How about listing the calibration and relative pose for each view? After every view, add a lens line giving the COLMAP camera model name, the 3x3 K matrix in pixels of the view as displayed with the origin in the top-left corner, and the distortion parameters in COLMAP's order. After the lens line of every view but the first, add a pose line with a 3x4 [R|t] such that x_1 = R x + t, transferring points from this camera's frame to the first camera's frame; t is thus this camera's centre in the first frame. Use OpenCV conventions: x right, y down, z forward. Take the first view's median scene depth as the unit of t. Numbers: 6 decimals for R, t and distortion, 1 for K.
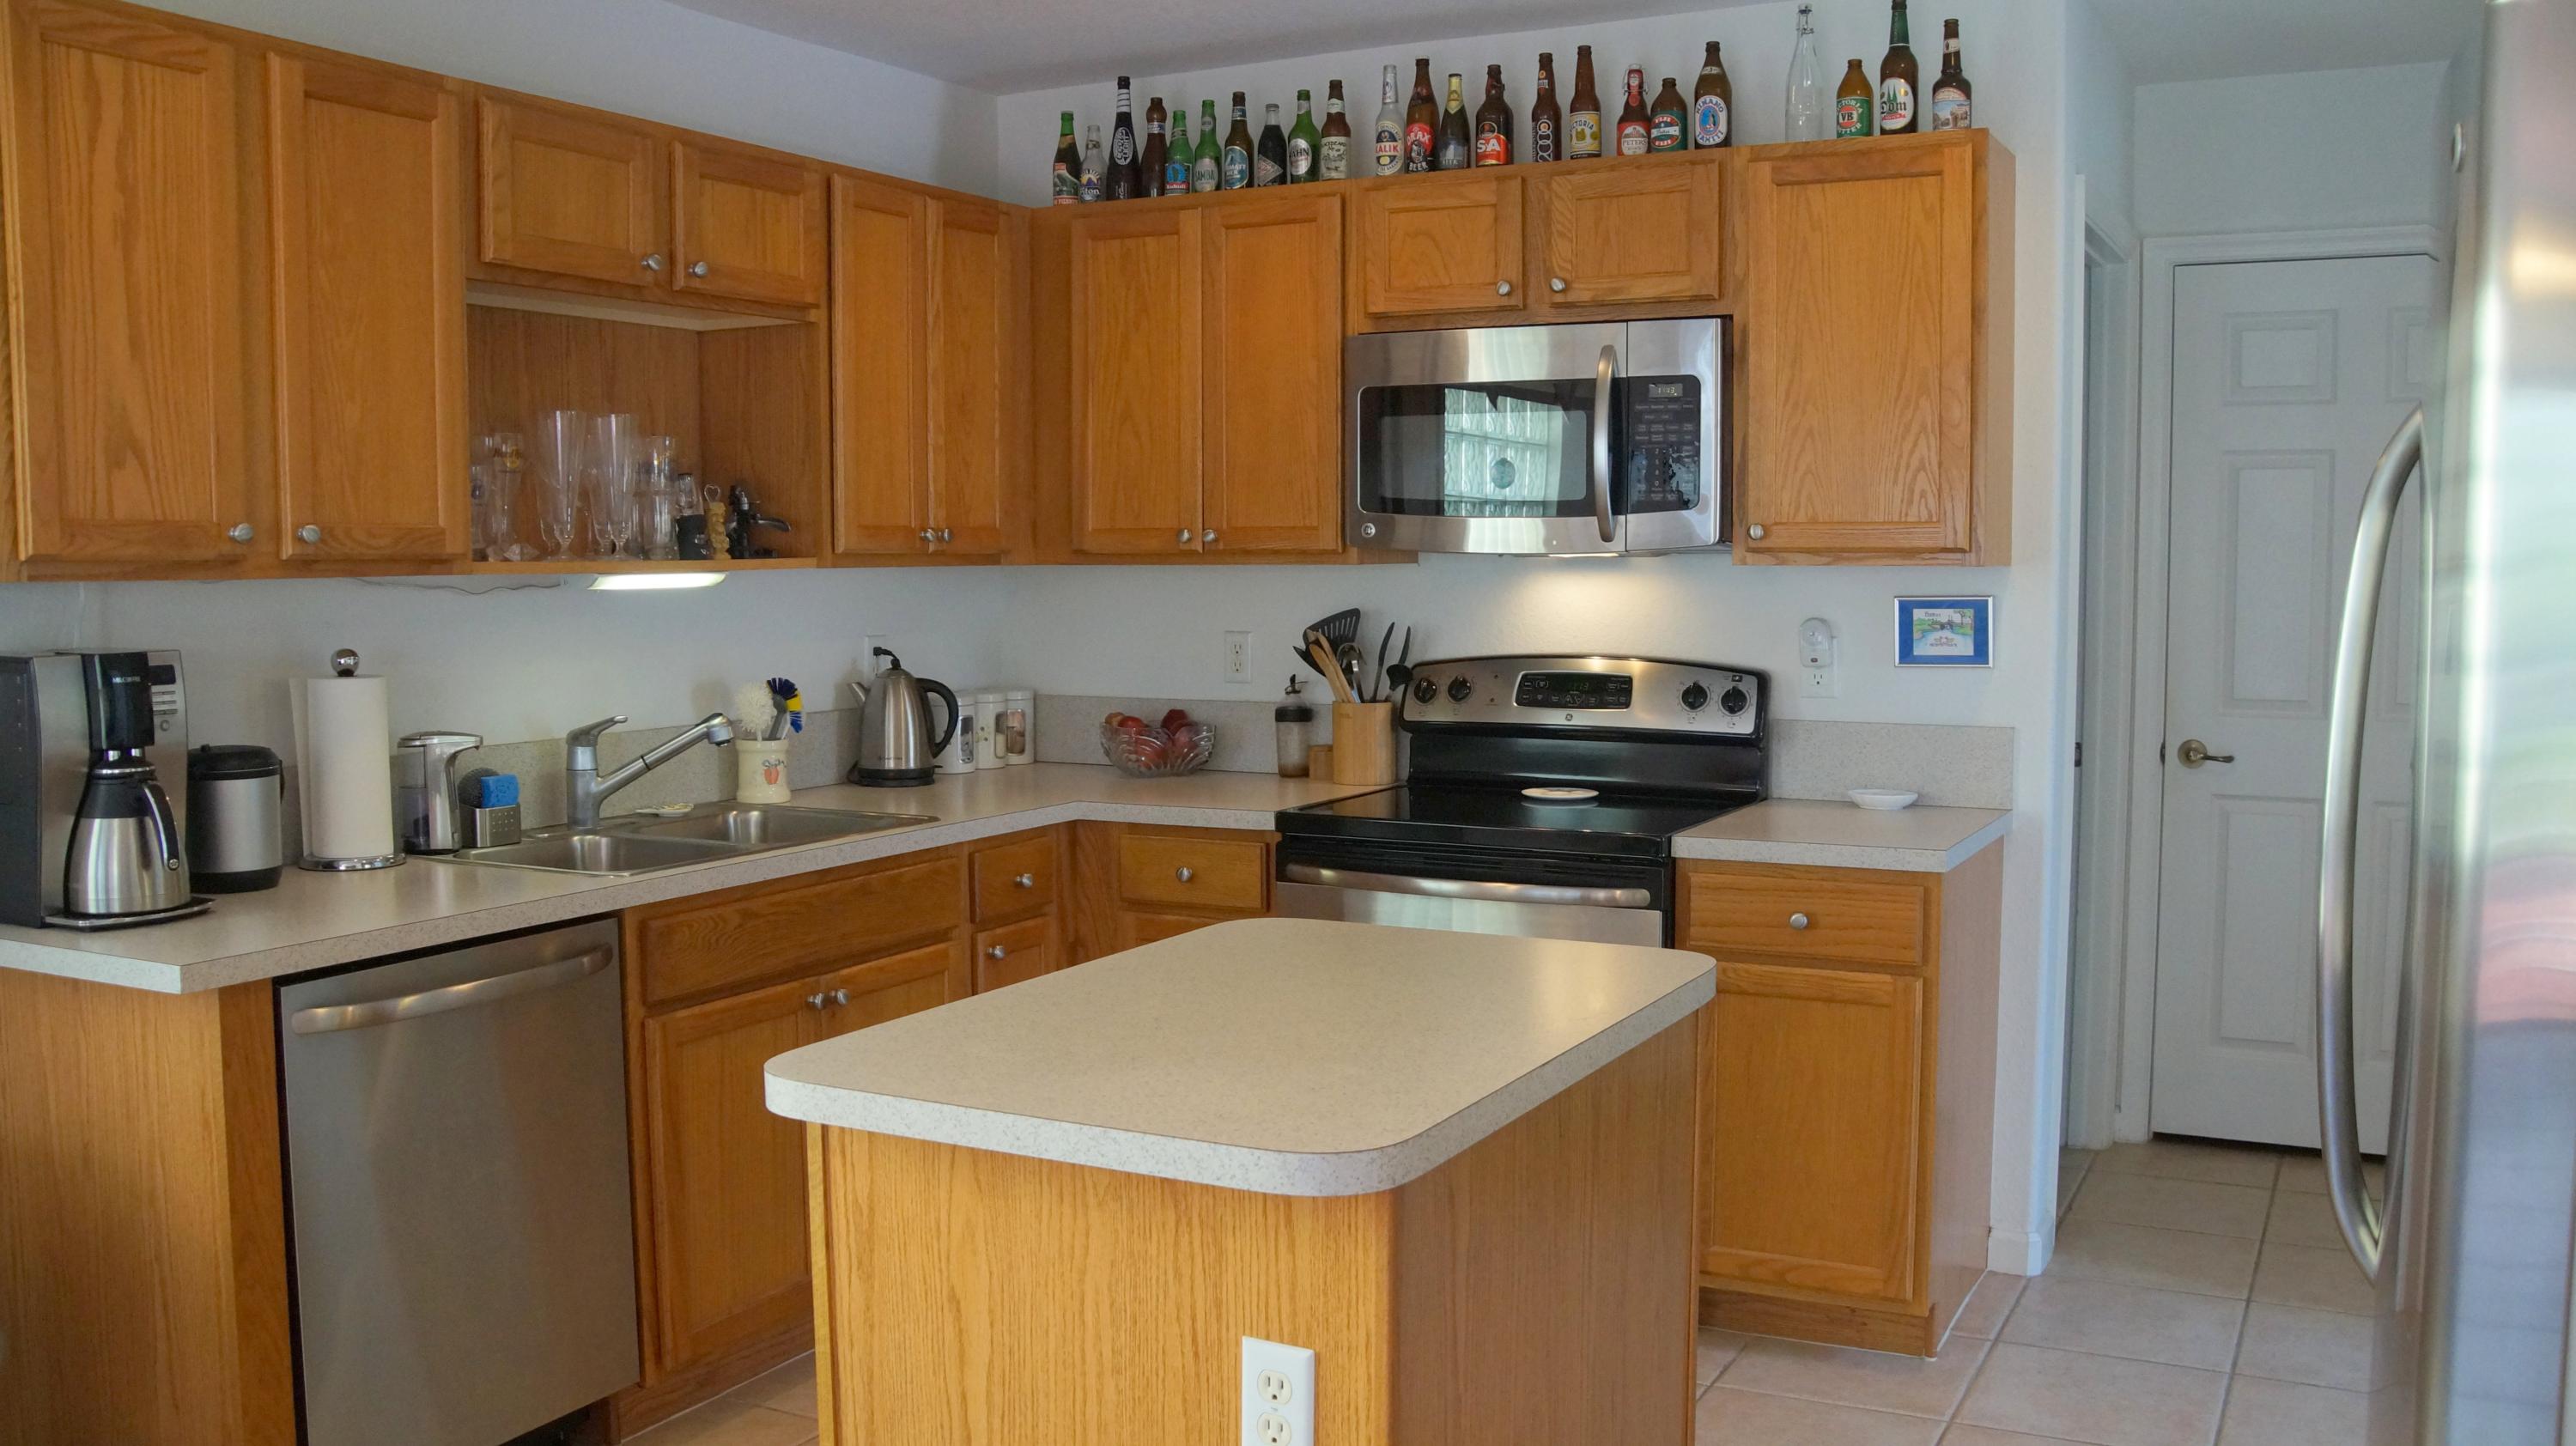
lens RADIAL K [[2173.4, 0, 1288.0], [0, 2173.4, 723.0], [0, 0, 1]] dist [-0.156179, 0.134968]
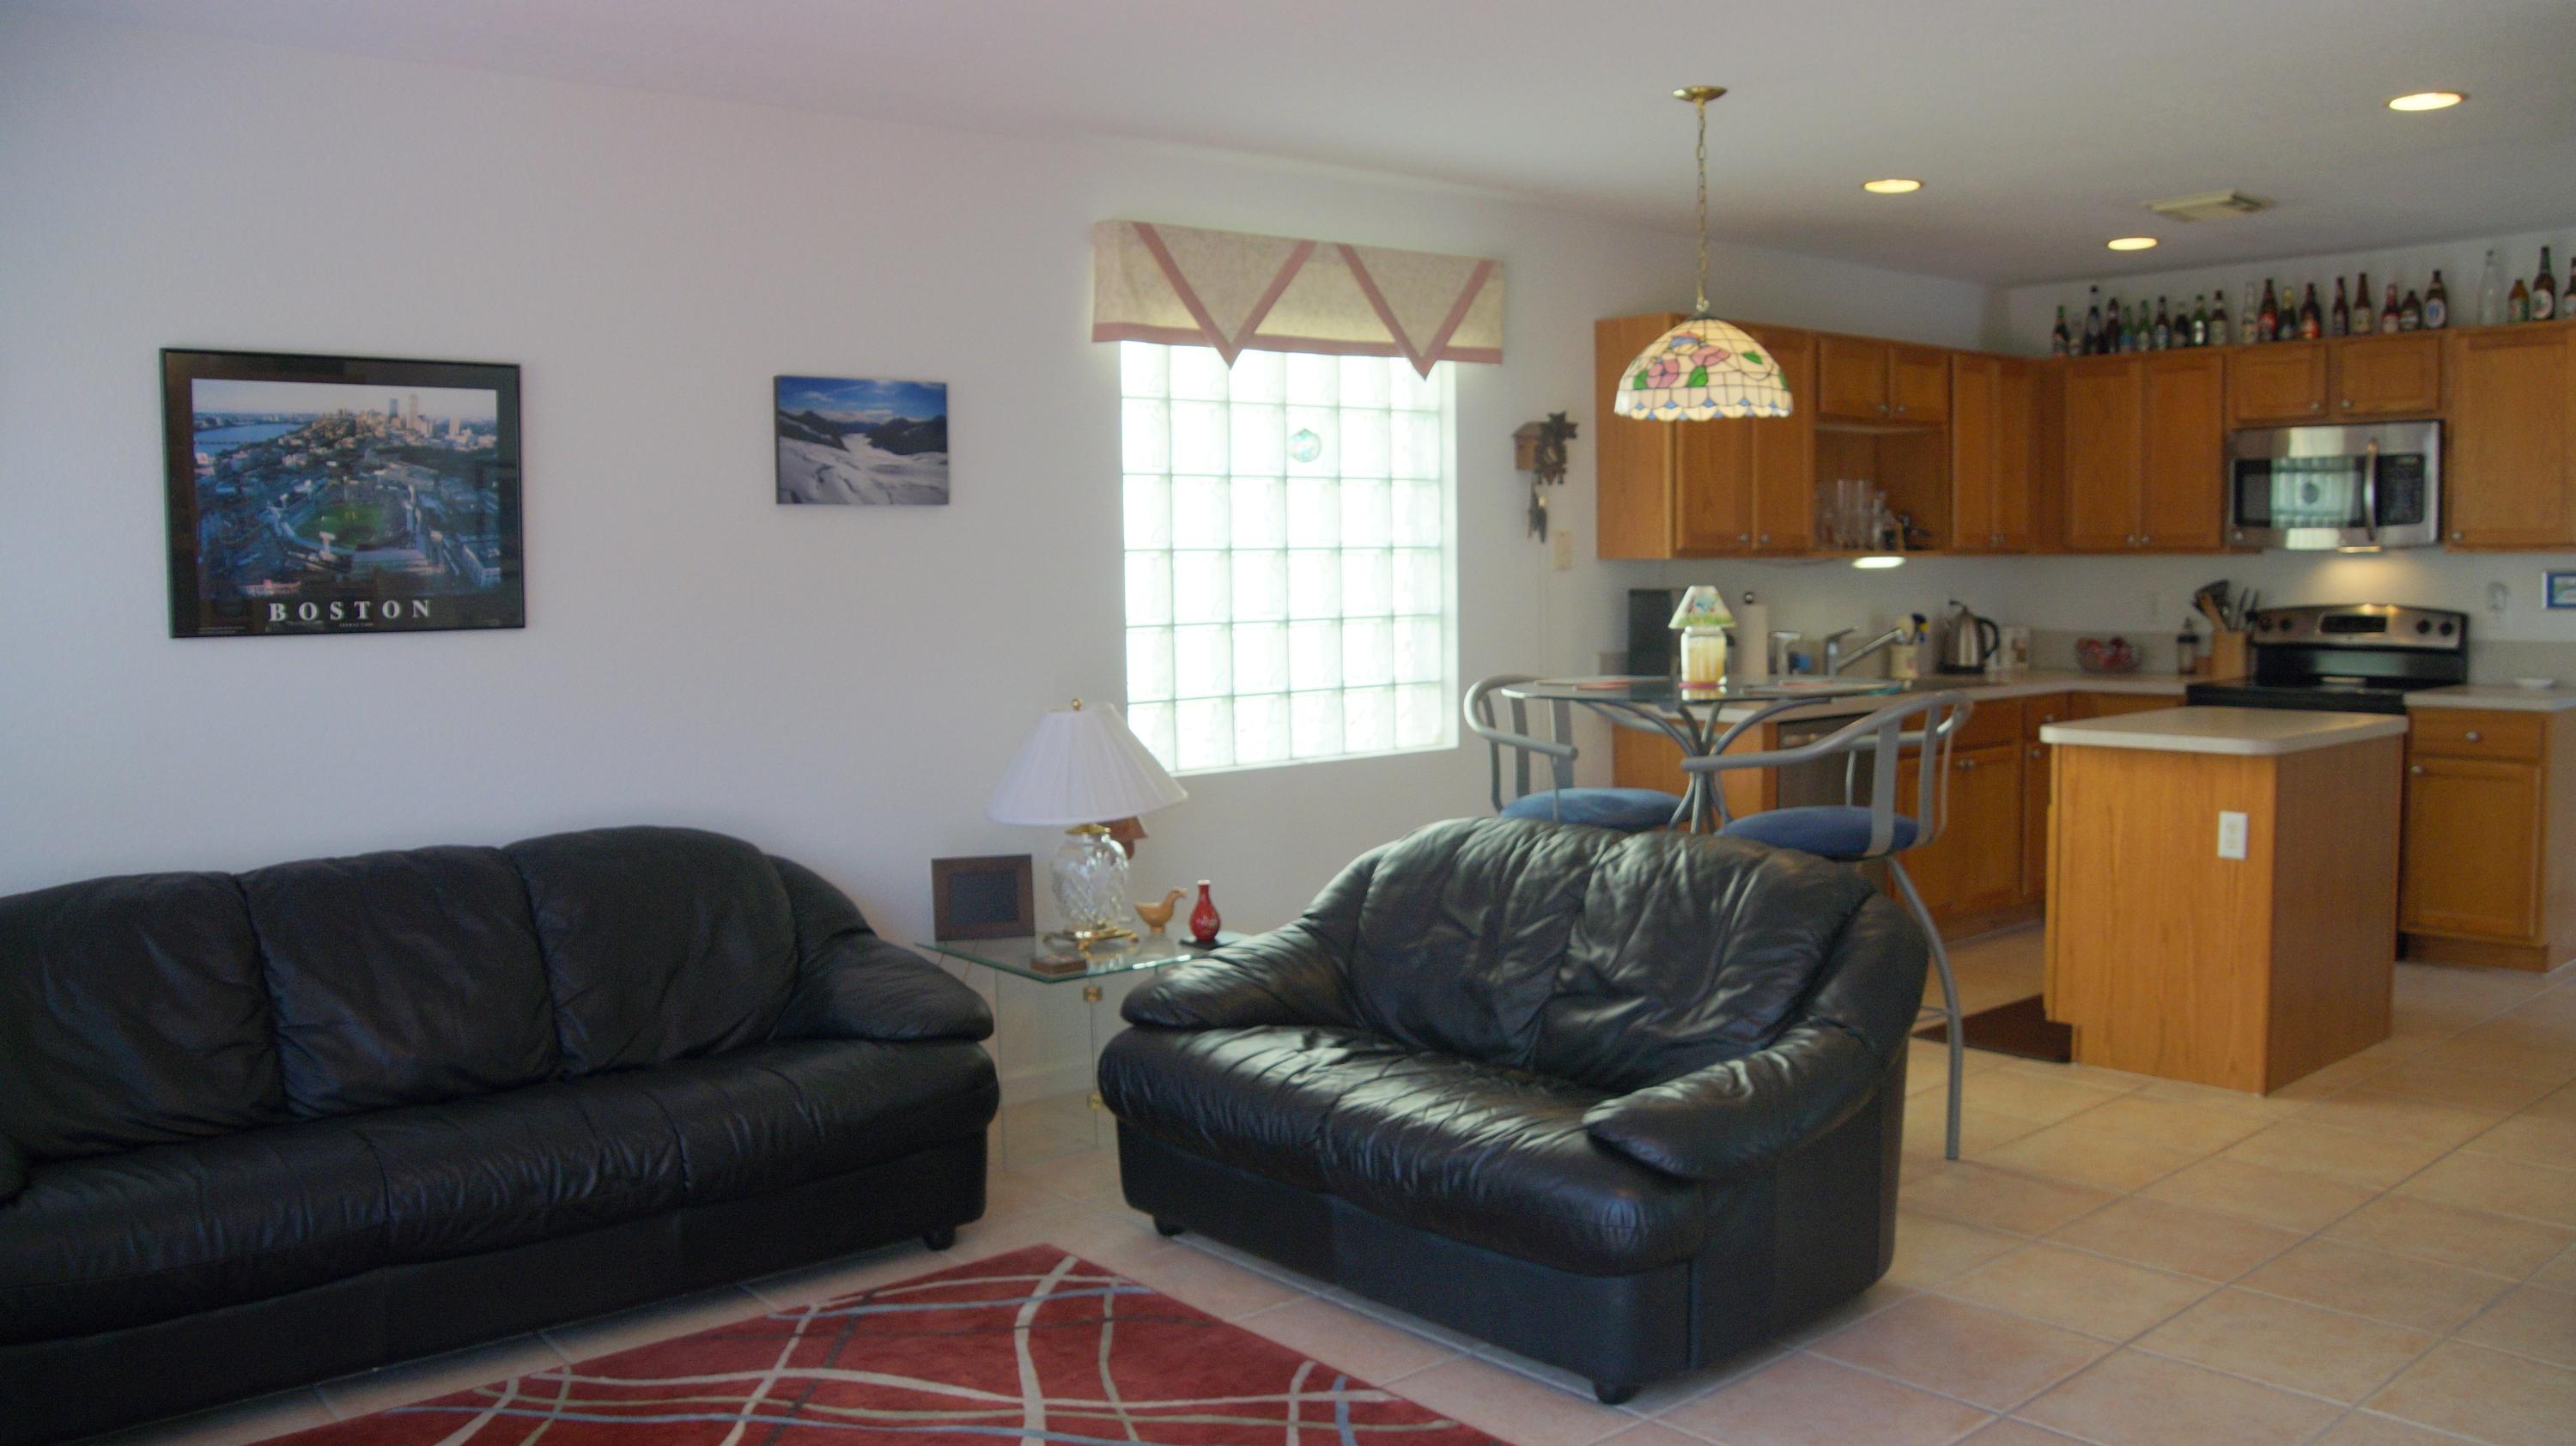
lens RADIAL K [[2112.4, 0, 1288.0], [0, 2112.4, 723.0], [0, 0, 1]] dist [-0.162718, 0.114453]
pose [[0.935454, 0.018794, -0.352947, -0.102166], [-0.018200, 0.999822, 0.005002, 0.077655], [0.352979, 0.001744, 0.935630, -0.935900]]
